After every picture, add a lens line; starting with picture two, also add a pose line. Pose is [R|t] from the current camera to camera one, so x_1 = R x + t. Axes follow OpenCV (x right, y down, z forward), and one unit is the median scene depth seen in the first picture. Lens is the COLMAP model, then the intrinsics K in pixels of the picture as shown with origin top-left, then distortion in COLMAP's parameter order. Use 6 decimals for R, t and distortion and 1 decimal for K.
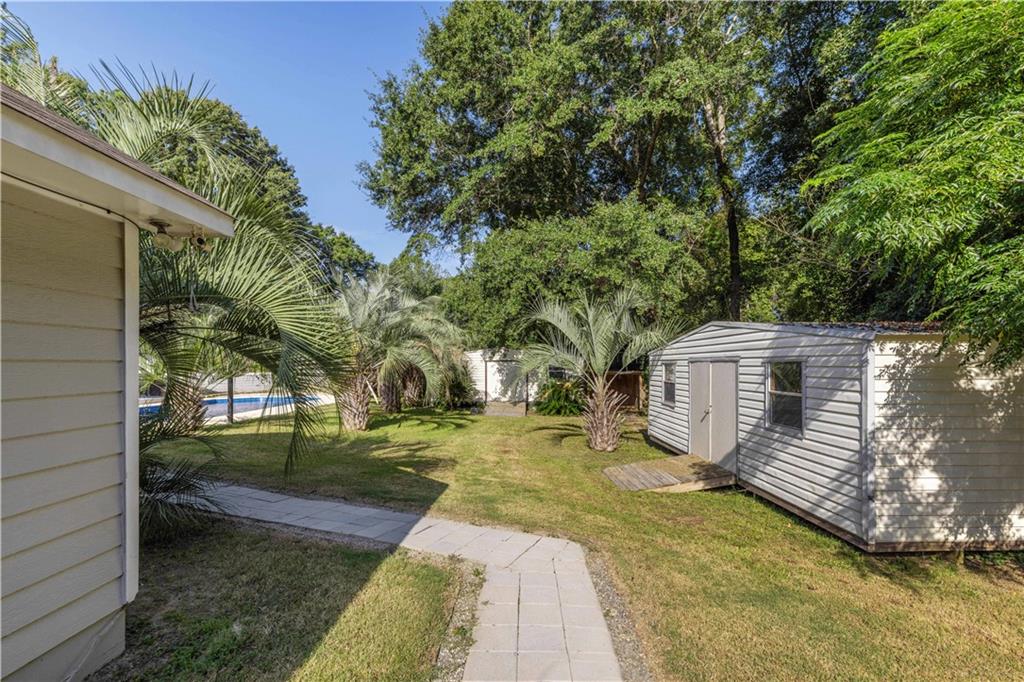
lens RADIAL K [[515.8, 0, 542.2], [0, 515.8, 364.1], [0, 0, 1]] dist [0.010315, -0.001292]
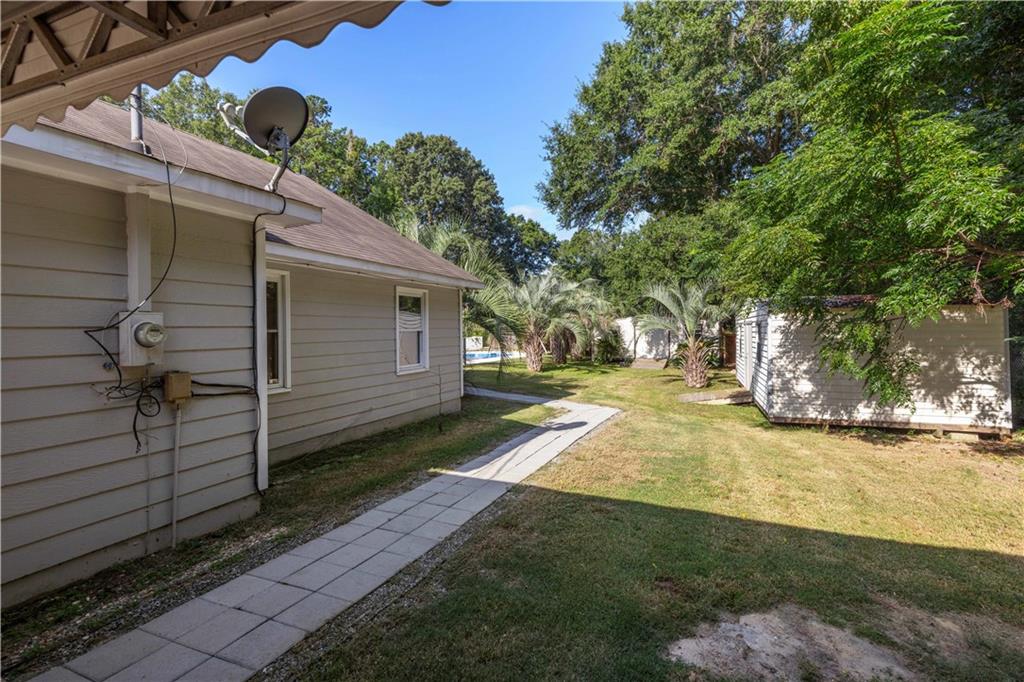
lens RADIAL K [[515.8, 0, 509.6], [0, 515.8, 333.1], [0, 0, 1]] dist [0.010315, -0.001292]
pose [[0.914403, -0.010952, -0.404657, 0.165352], [0.013977, 0.999892, 0.004521, 0.002329], [0.404564, -0.009790, 0.914457, -0.370826]]
